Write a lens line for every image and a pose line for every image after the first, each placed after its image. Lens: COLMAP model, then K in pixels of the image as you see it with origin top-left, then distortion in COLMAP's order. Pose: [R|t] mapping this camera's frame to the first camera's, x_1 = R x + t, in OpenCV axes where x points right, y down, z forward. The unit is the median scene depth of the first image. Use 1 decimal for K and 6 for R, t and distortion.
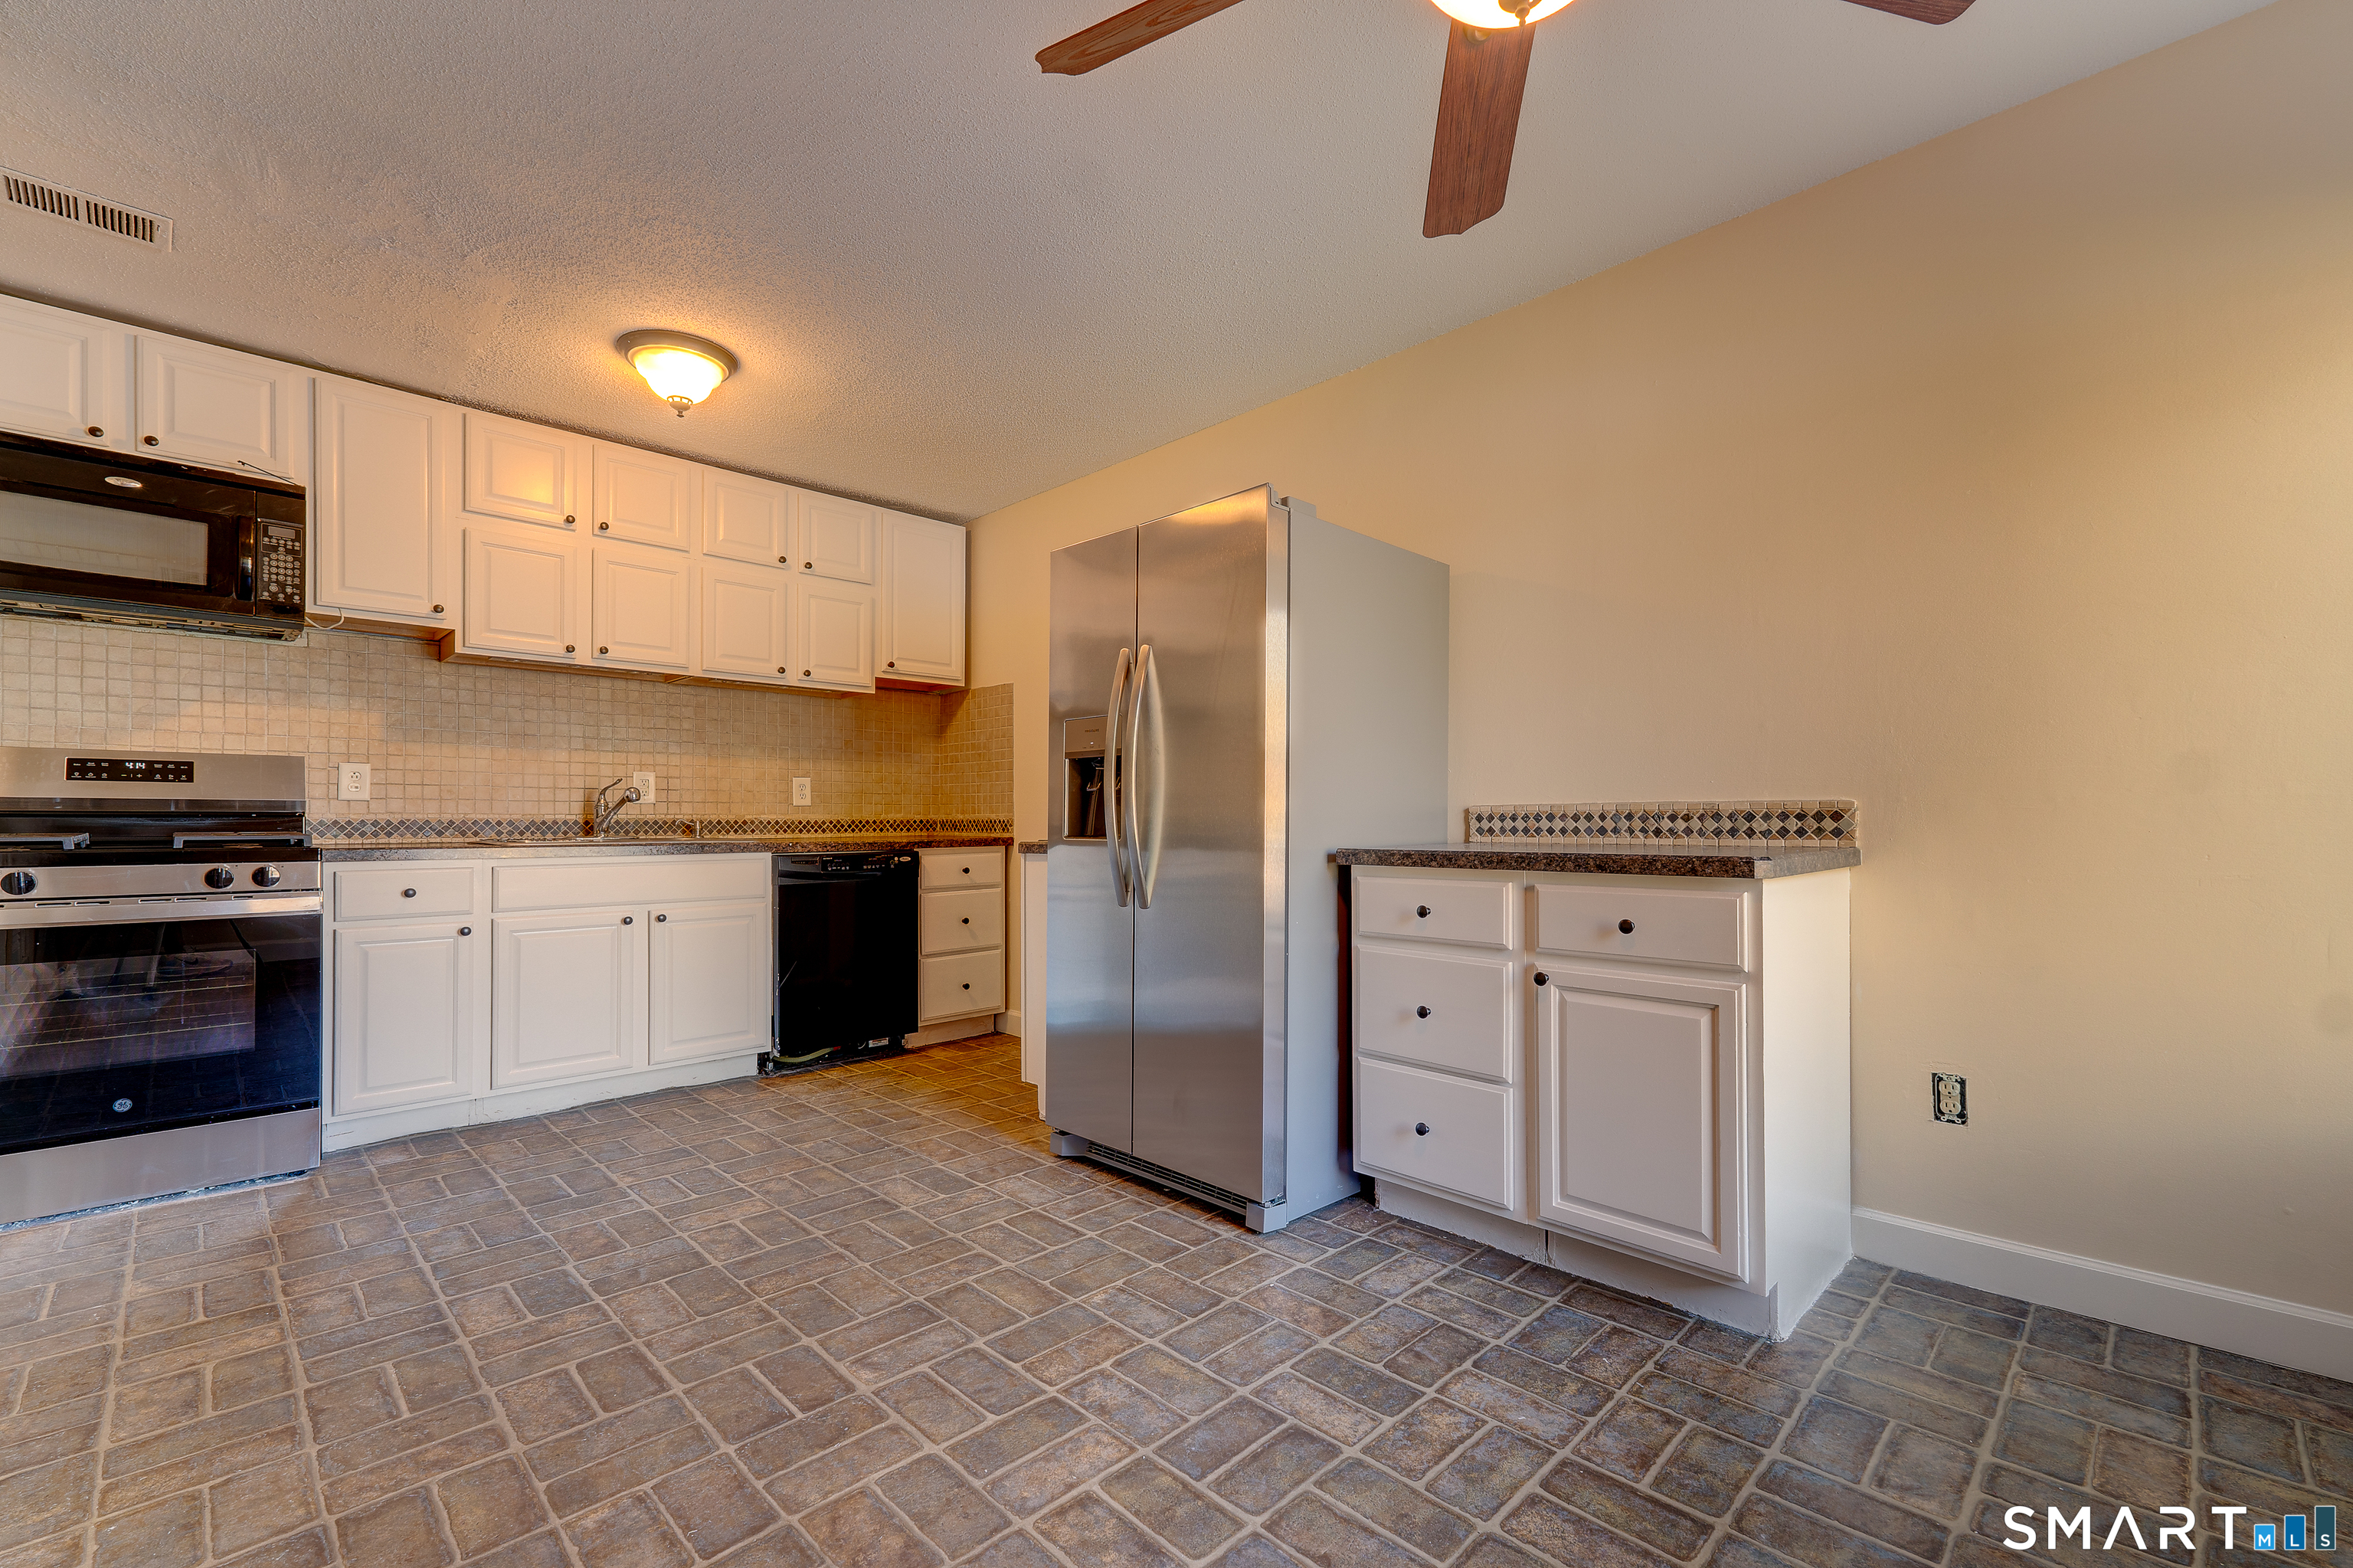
lens RADIAL K [[1008.0, 0, 1170.0], [0, 1008.0, 829.2], [0, 0, 1]] dist [0.009363, -0.001696]
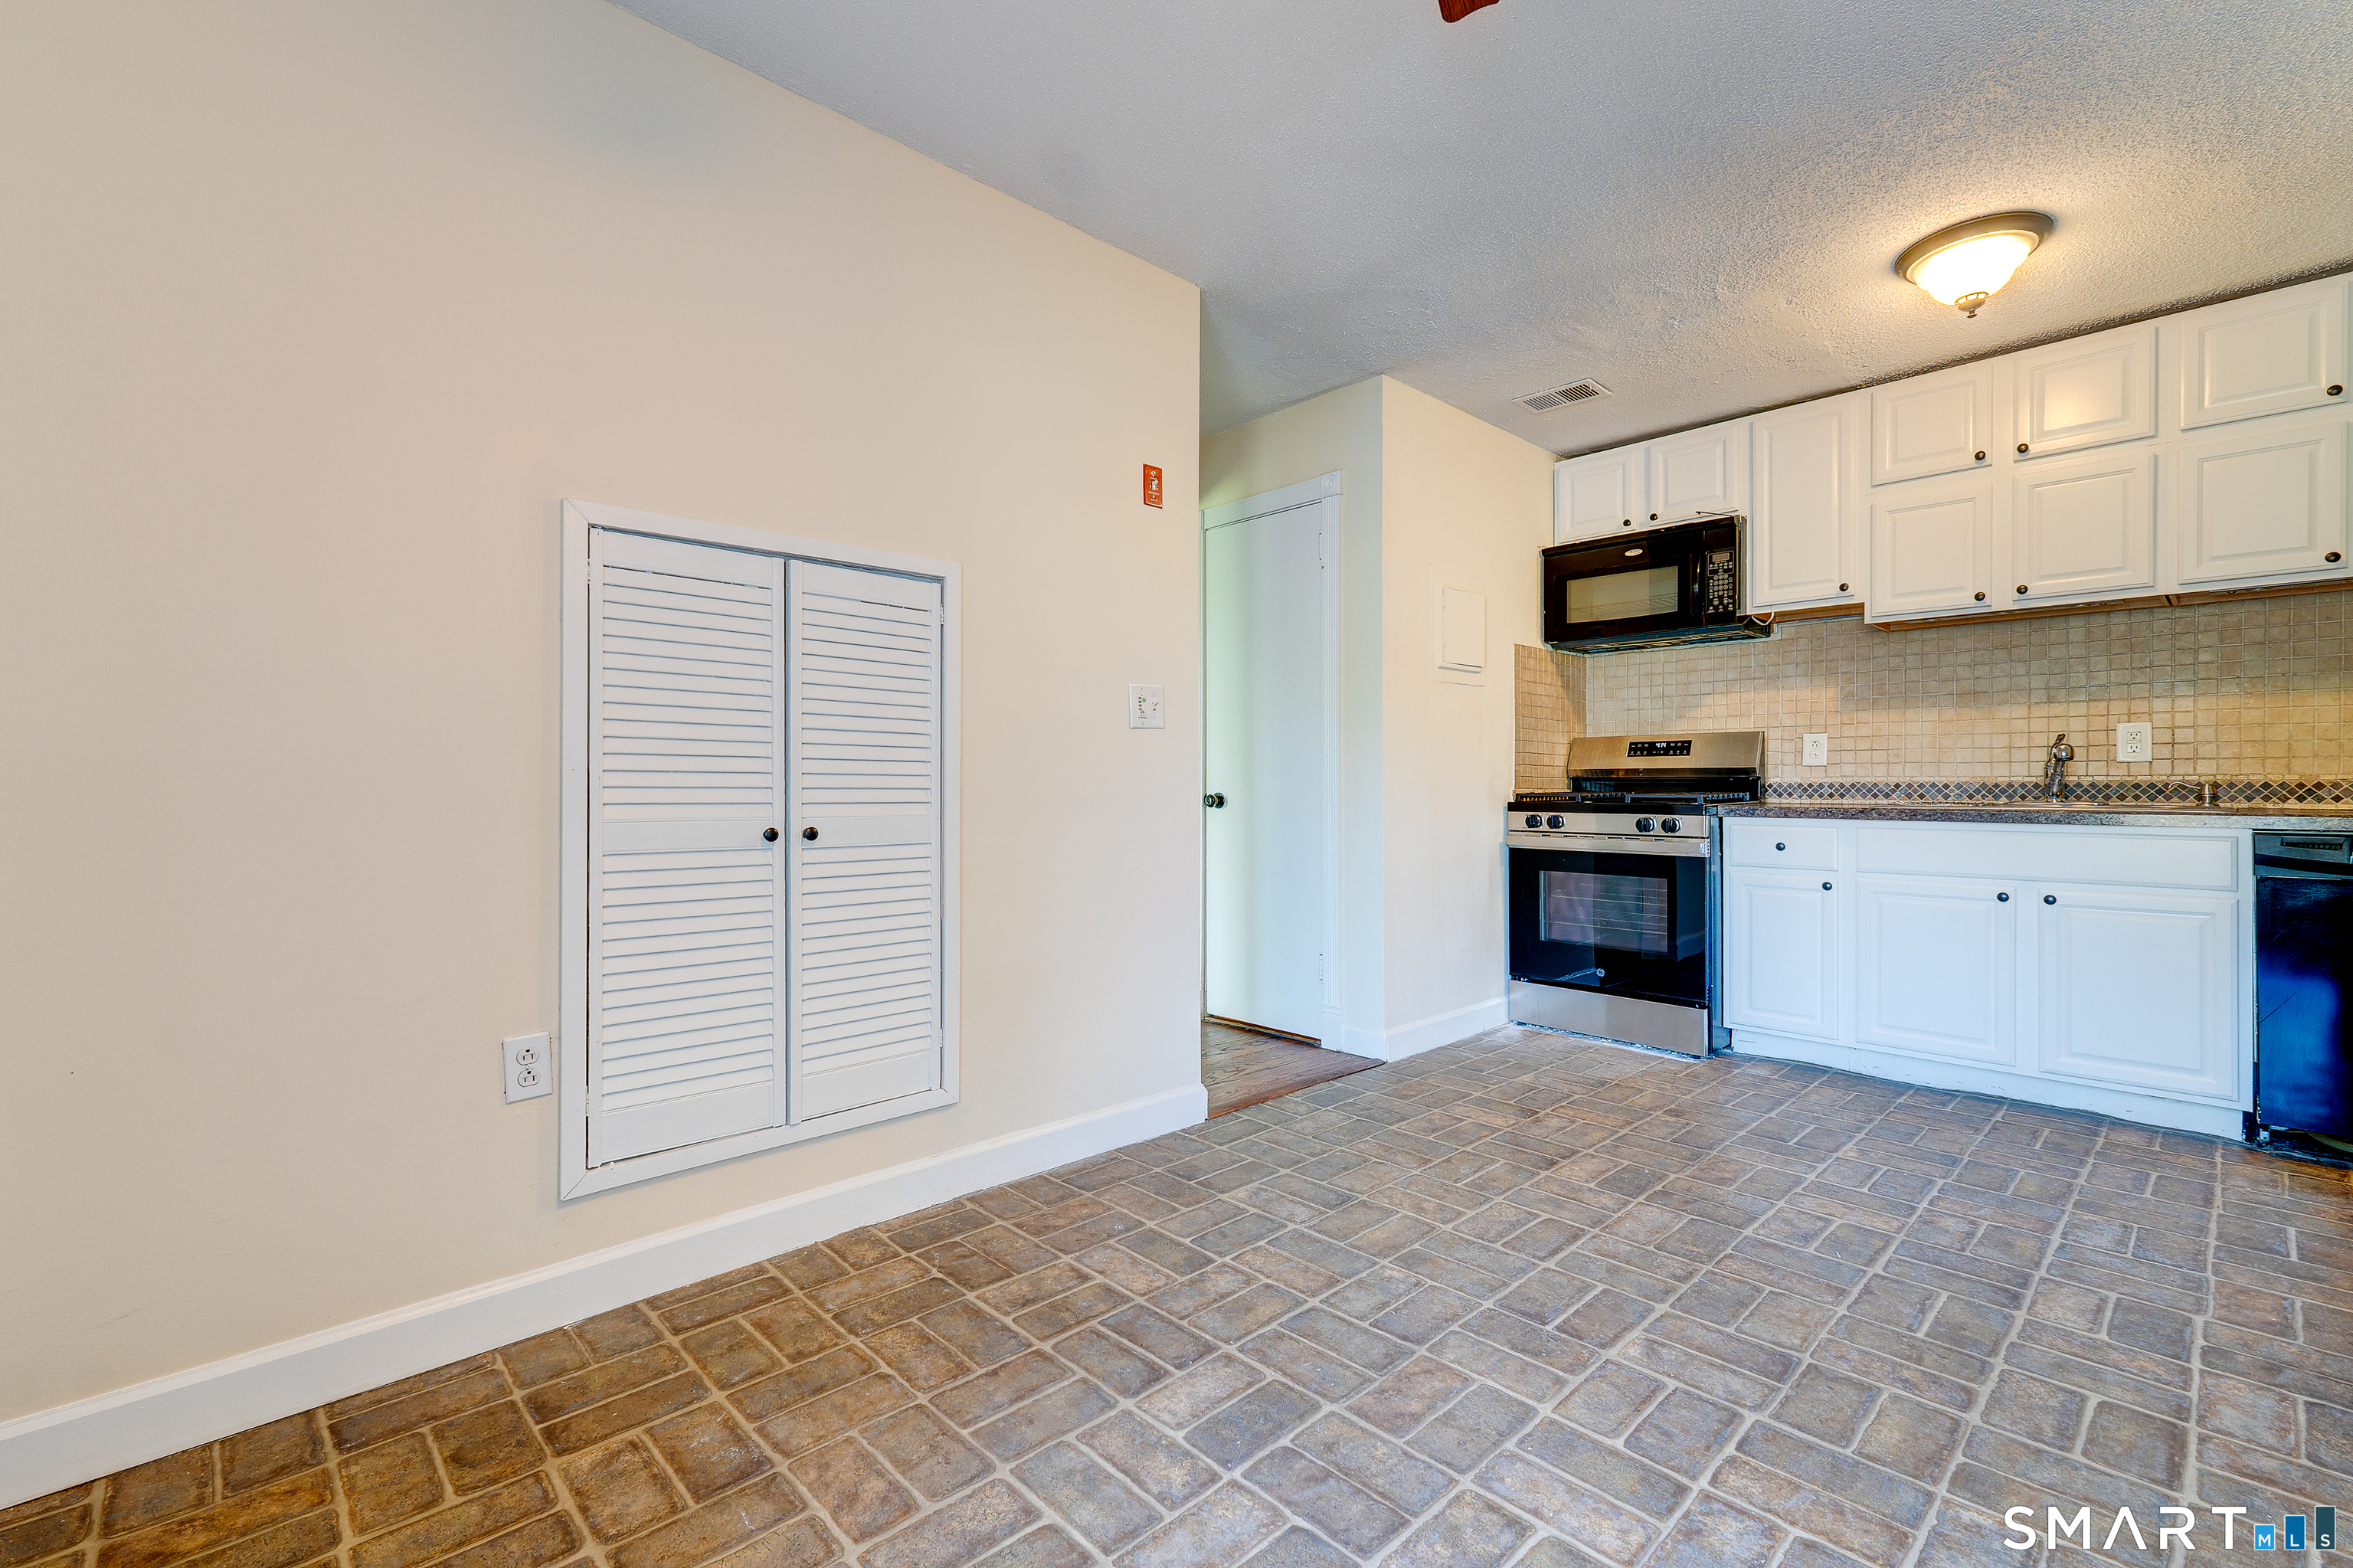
lens RADIAL K [[1008.0, 0, 1185.2], [0, 1008.0, 794.5], [0, 0, 1]] dist [0.009363, -0.001696]
pose [[-0.010680, 0.009507, -0.999898, 0.404733], [-0.007703, 0.999924, 0.009589, -0.001805], [0.999913, 0.007804, -0.010606, 0.343739]]
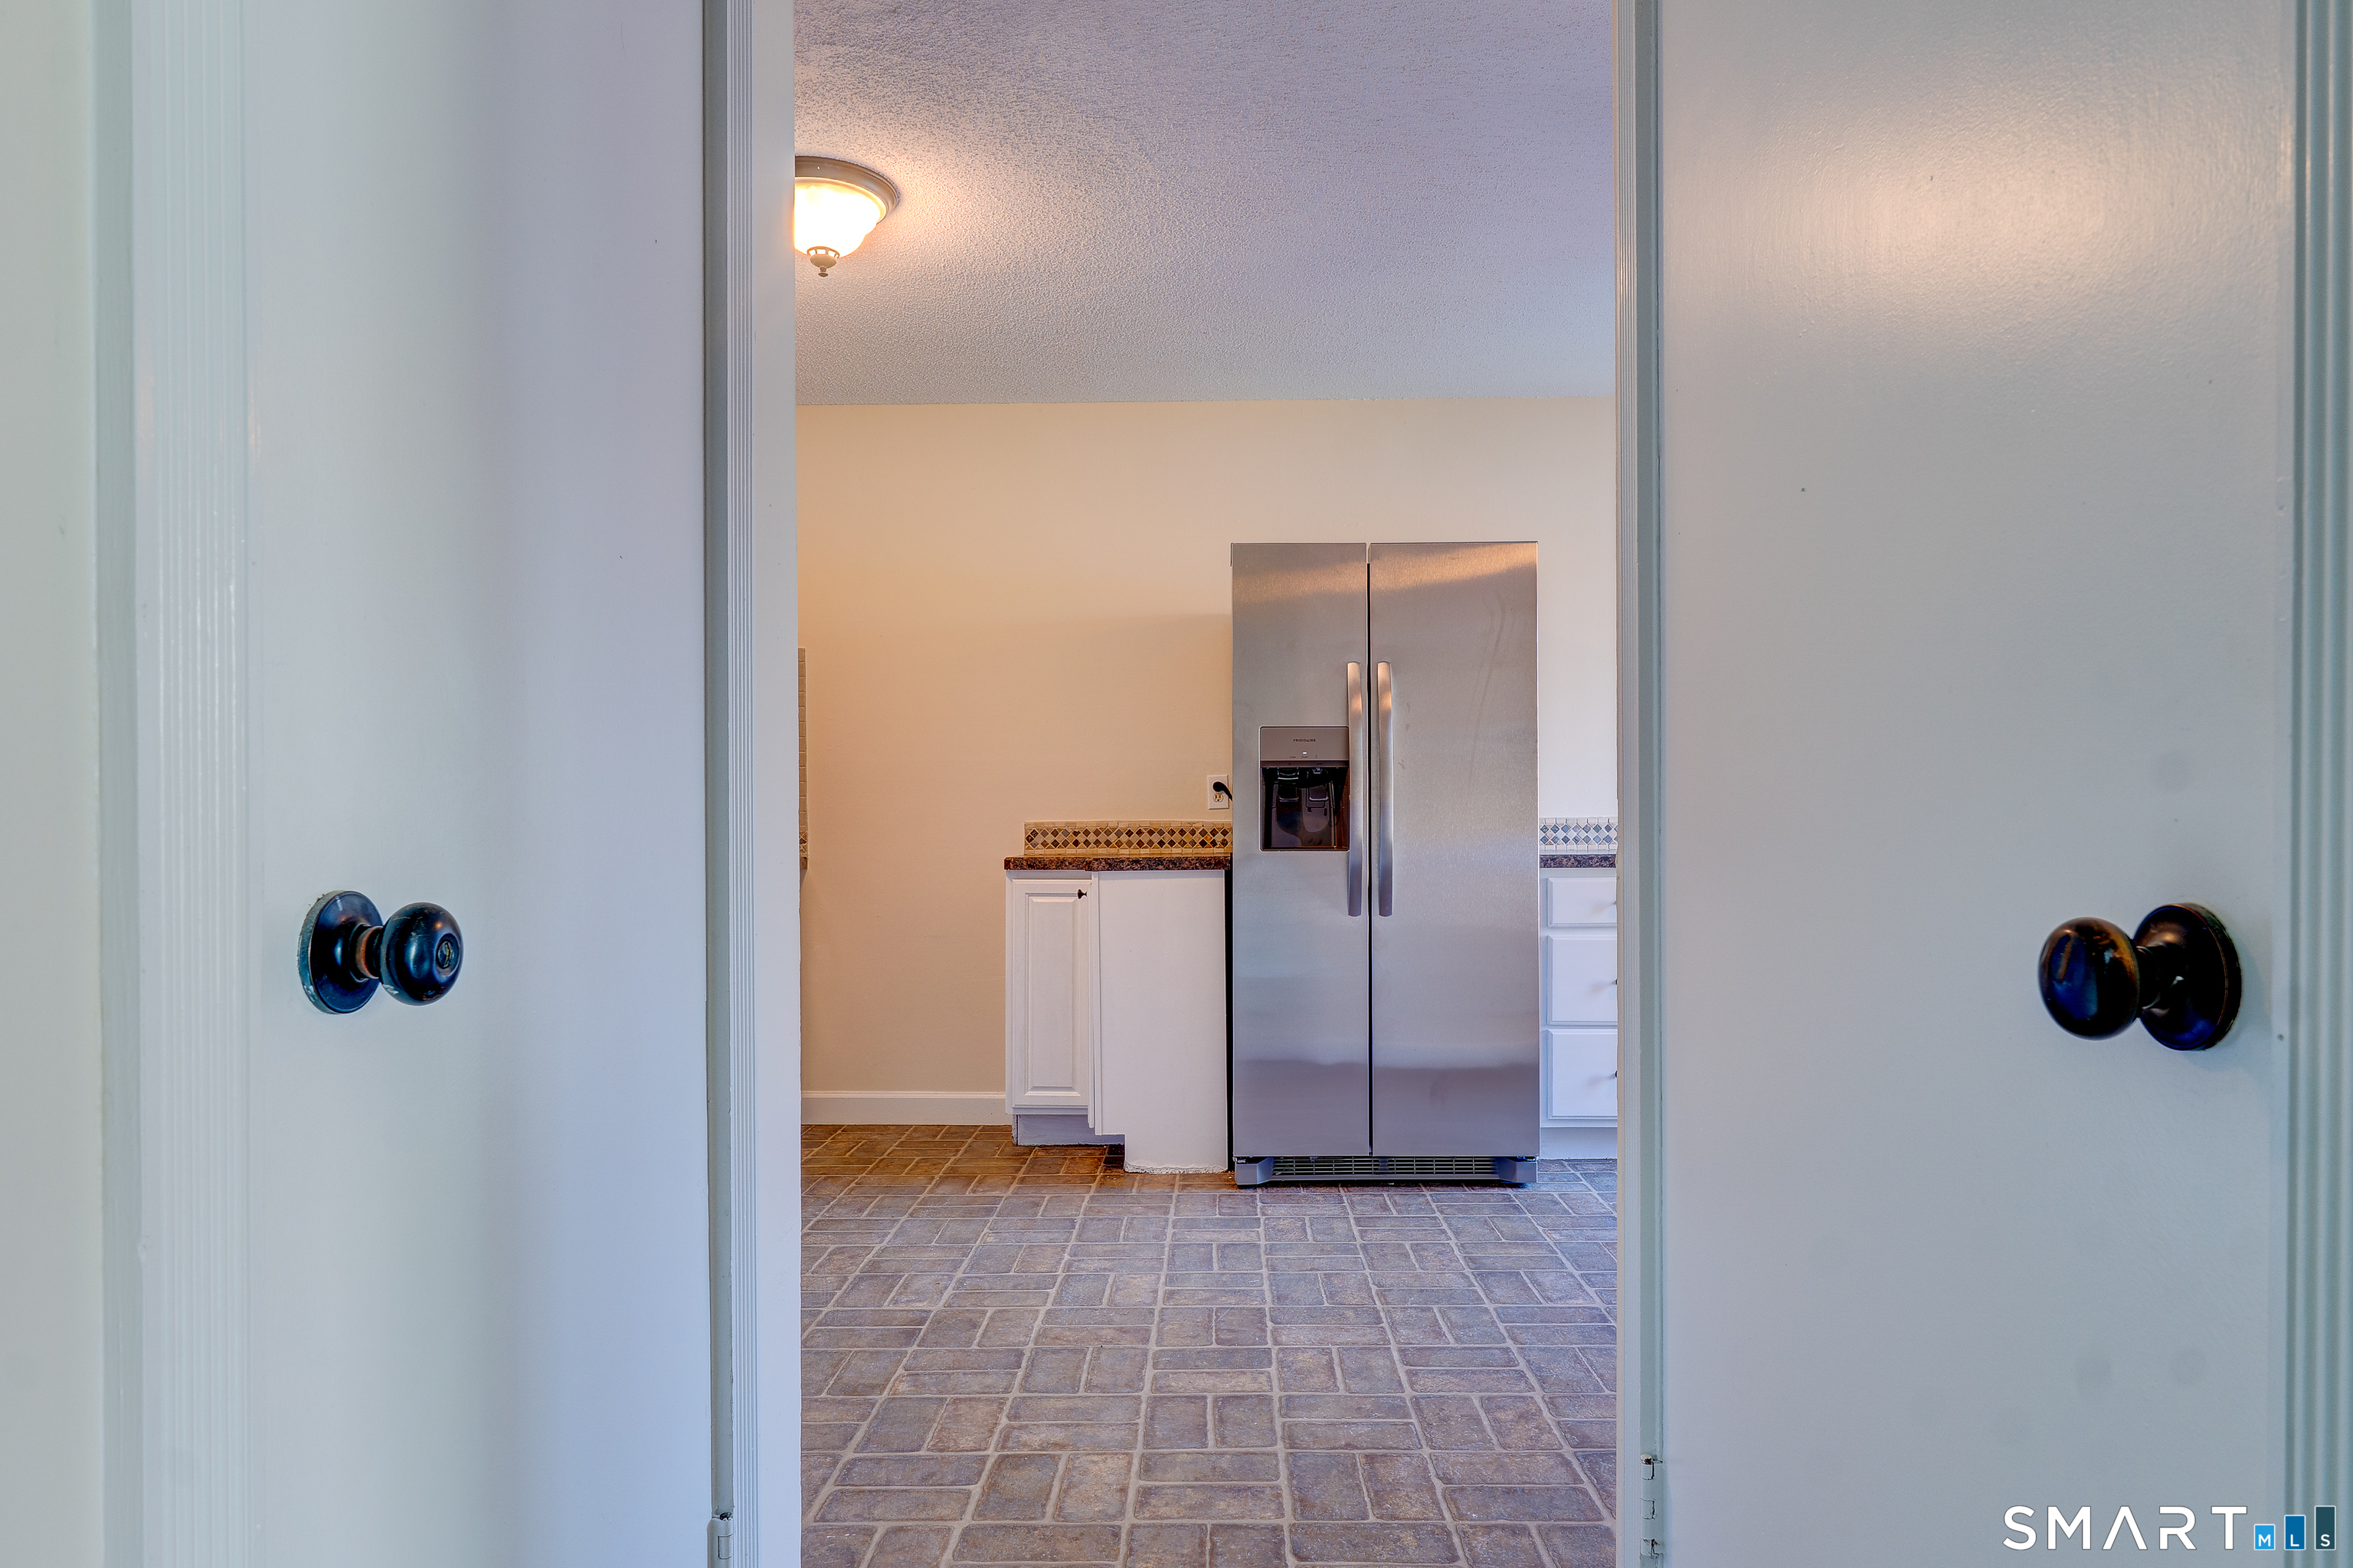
lens RADIAL K [[1438.2, 0, 1212.0], [0, 1438.2, 811.6], [0, 0, 1]] dist [0.000530, 0.000282]
pose [[0.697678, 0.009366, 0.716350, -1.077222], [0.009760, 0.999697, -0.022576, 0.002699], [-0.716345, 0.022742, 0.697376, 0.075489]]
